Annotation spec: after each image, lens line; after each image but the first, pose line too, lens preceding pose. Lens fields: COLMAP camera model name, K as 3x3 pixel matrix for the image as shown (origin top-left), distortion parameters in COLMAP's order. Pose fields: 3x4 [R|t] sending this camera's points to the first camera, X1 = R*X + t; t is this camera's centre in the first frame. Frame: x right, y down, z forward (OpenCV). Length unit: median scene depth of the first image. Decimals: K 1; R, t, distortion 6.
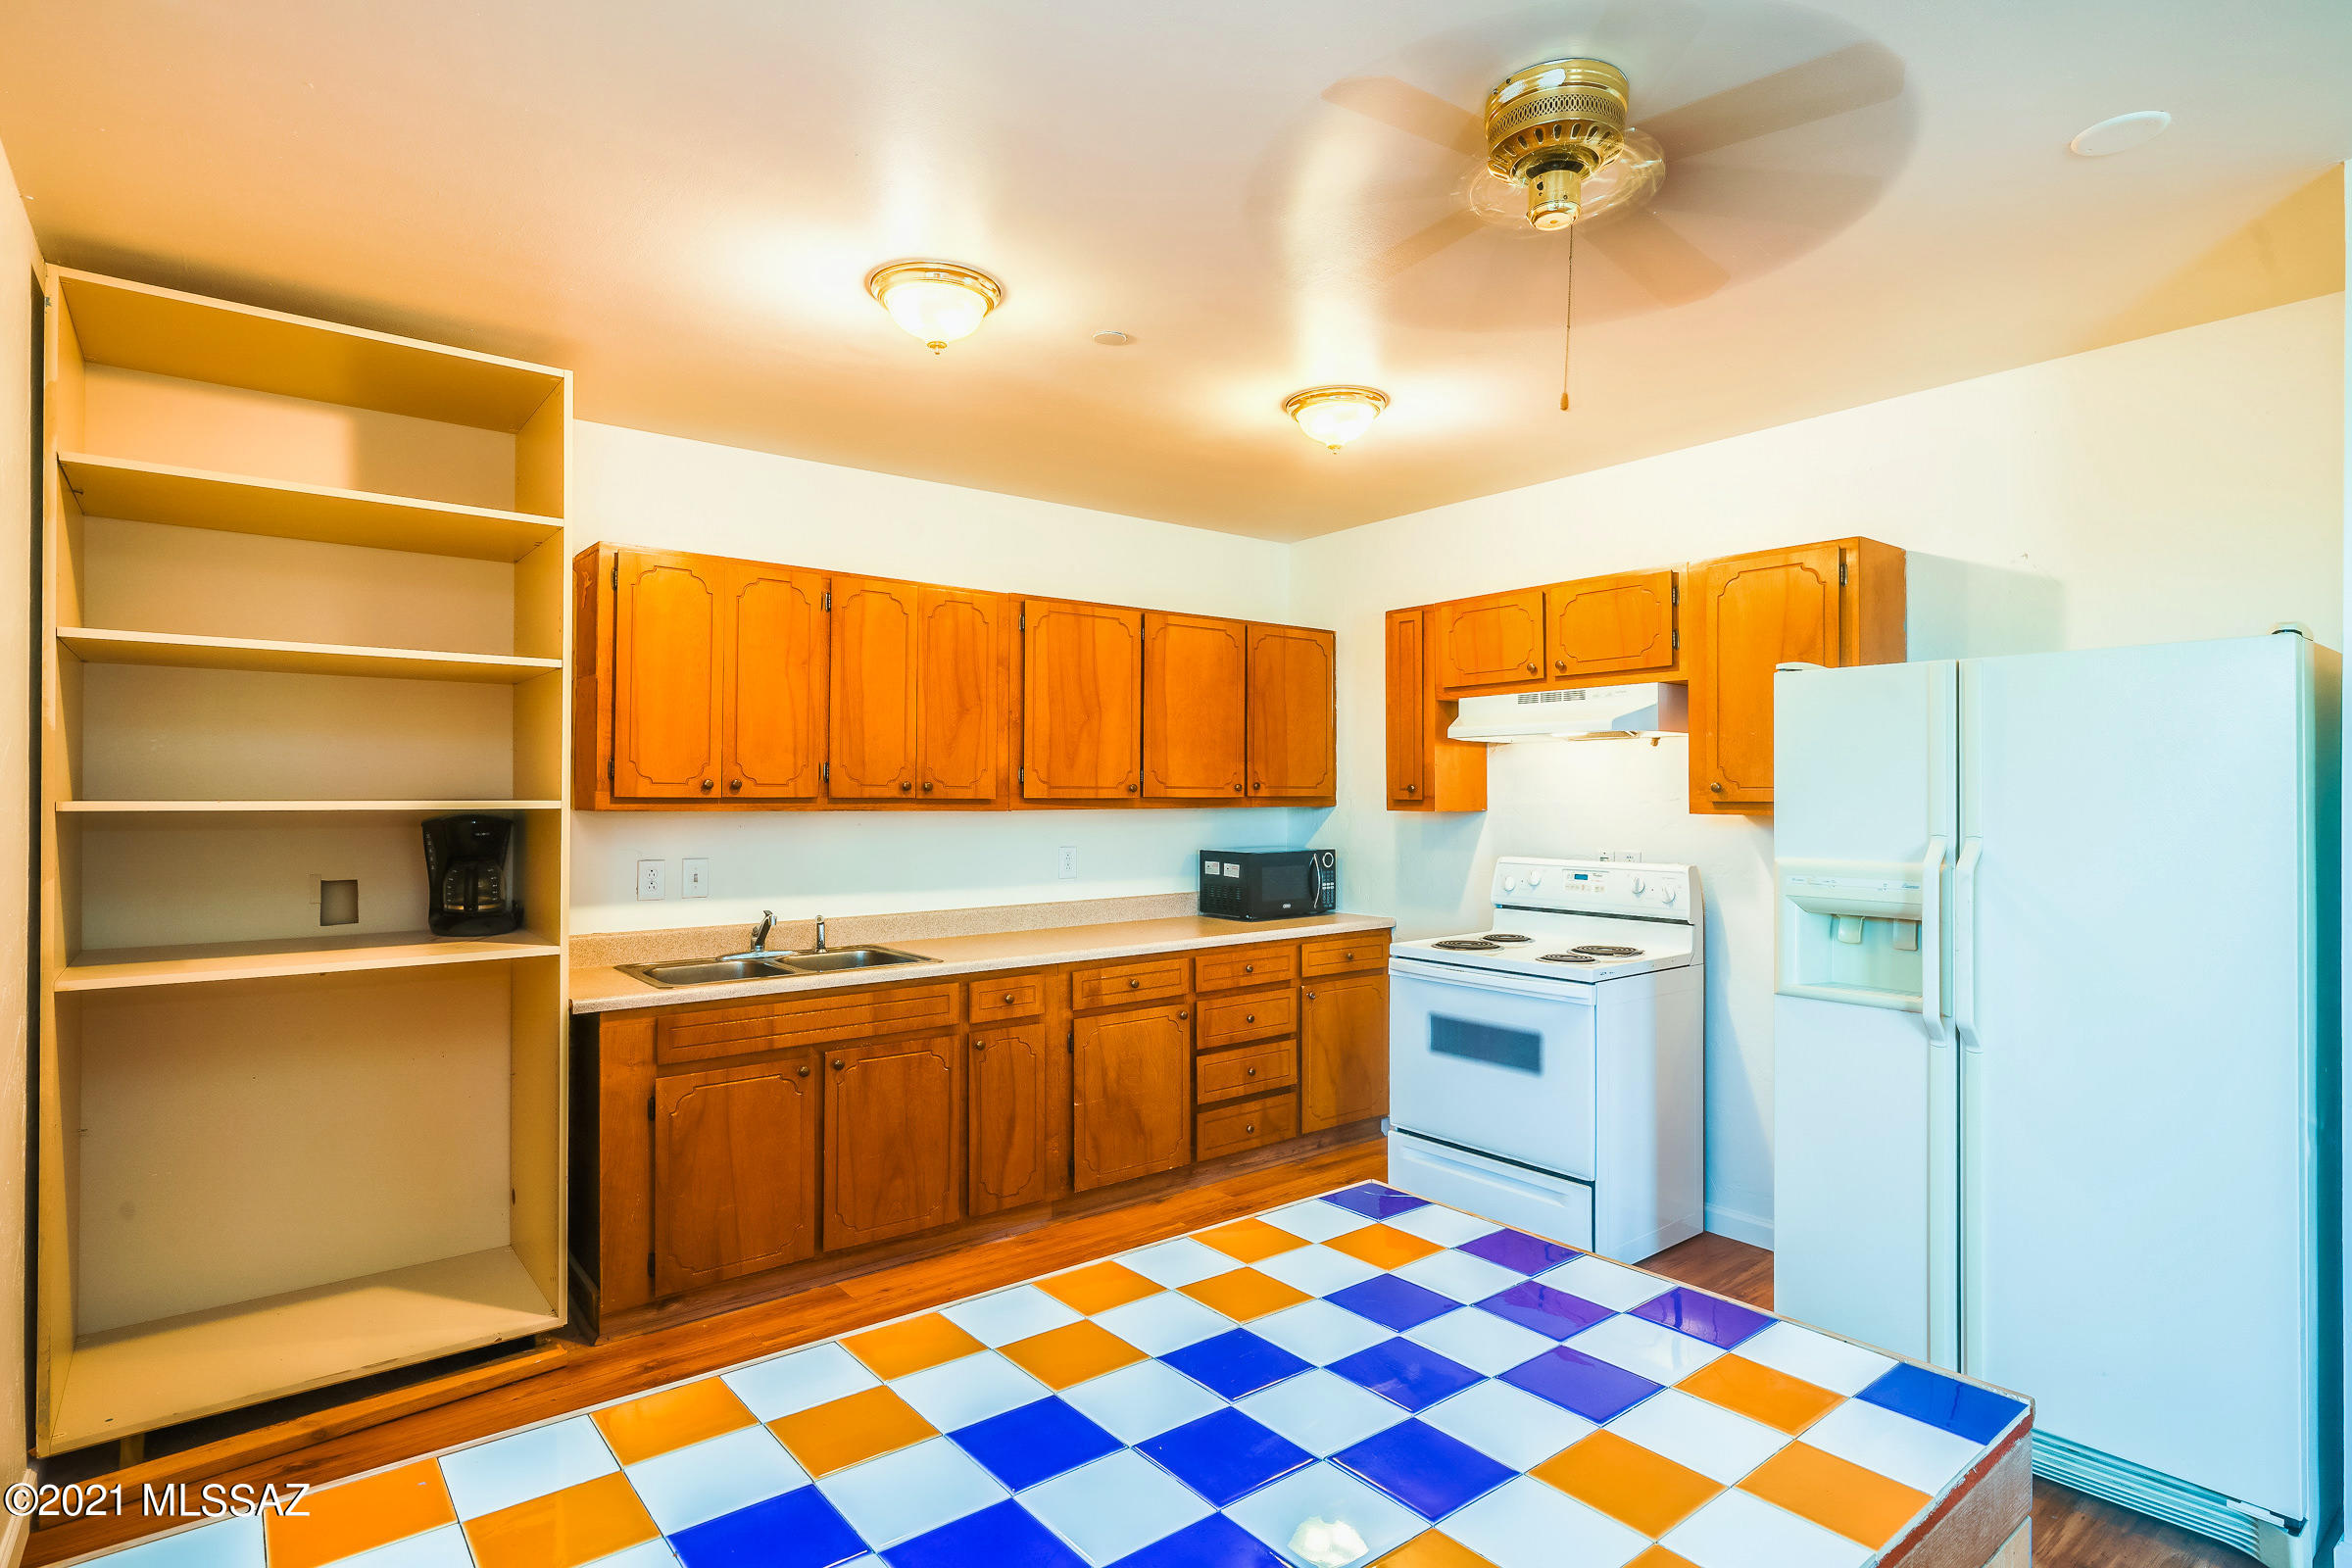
lens RADIAL K [[1228.6, 0, 1199.5], [0, 1228.6, 784.9], [0, 0, 1]] dist [-0.020591, 0.000355]
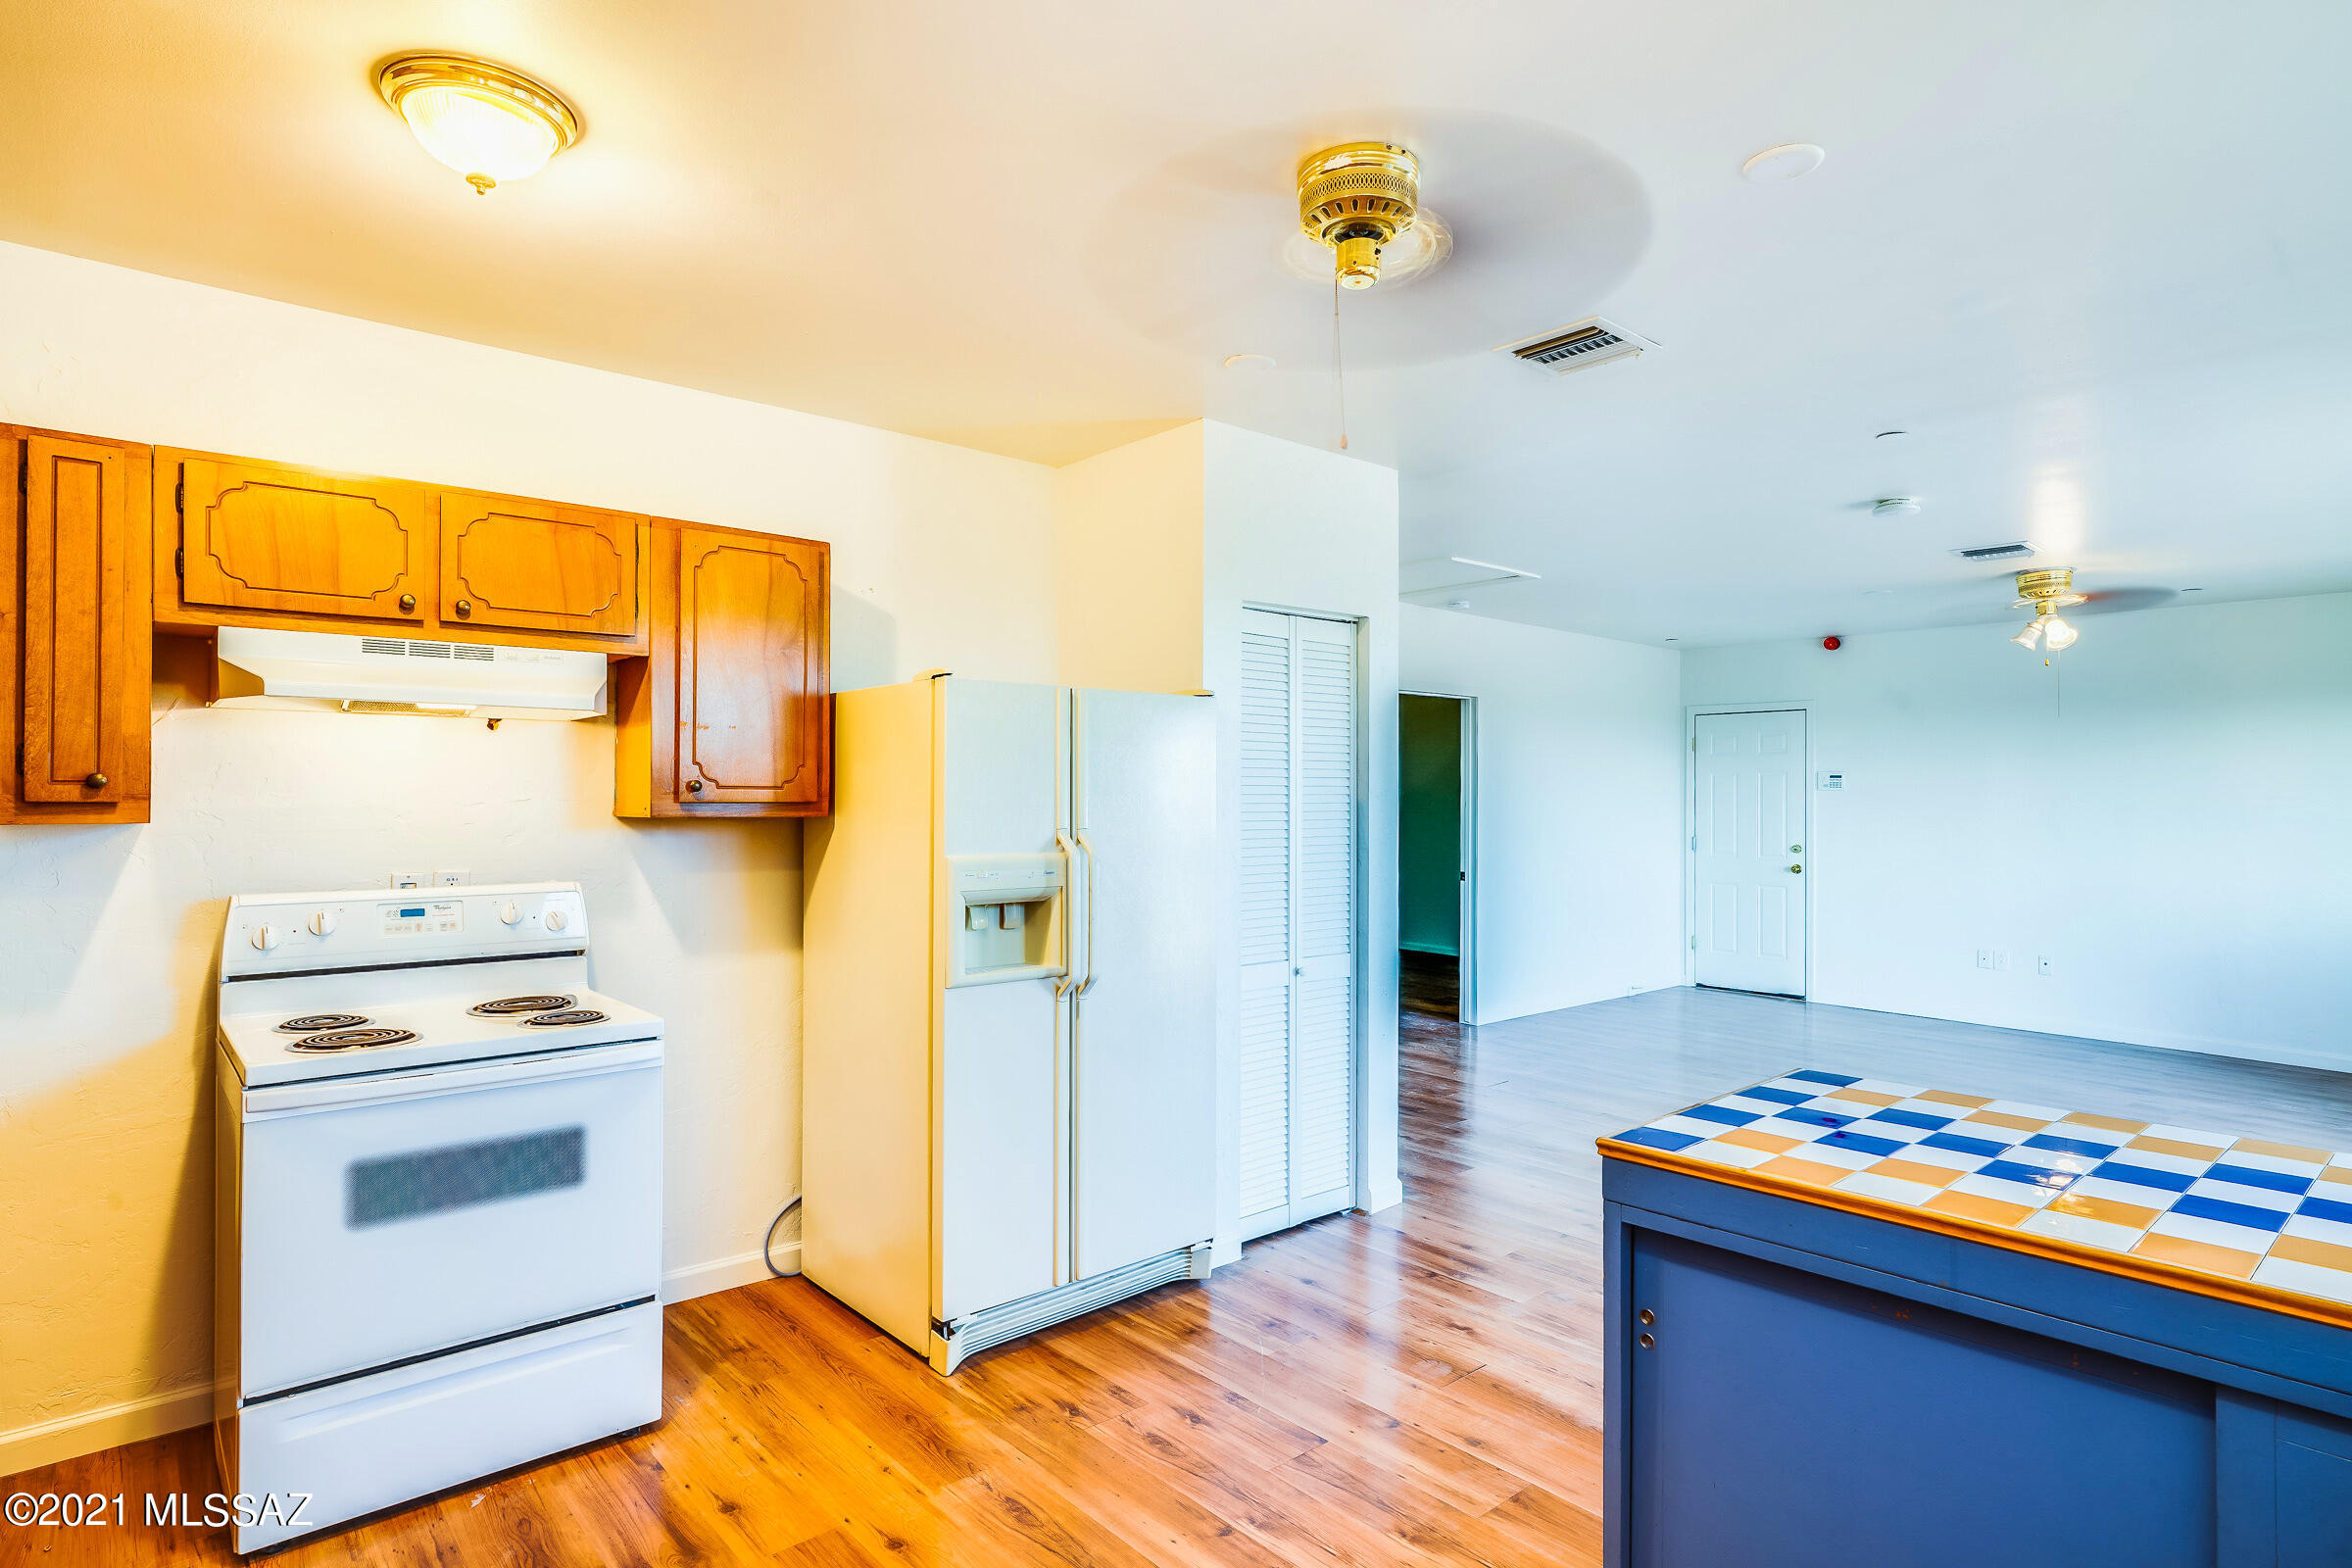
lens RADIAL K [[1228.6, 0, 1198.4], [0, 1228.6, 790.0], [0, 0, 1]] dist [-0.020591, 0.000355]
pose [[-0.065727, 0.002321, 0.997835, -0.424811], [-0.014127, 0.999895, -0.003256, 0.002076], [-0.997738, -0.014311, -0.065687, 0.635518]]
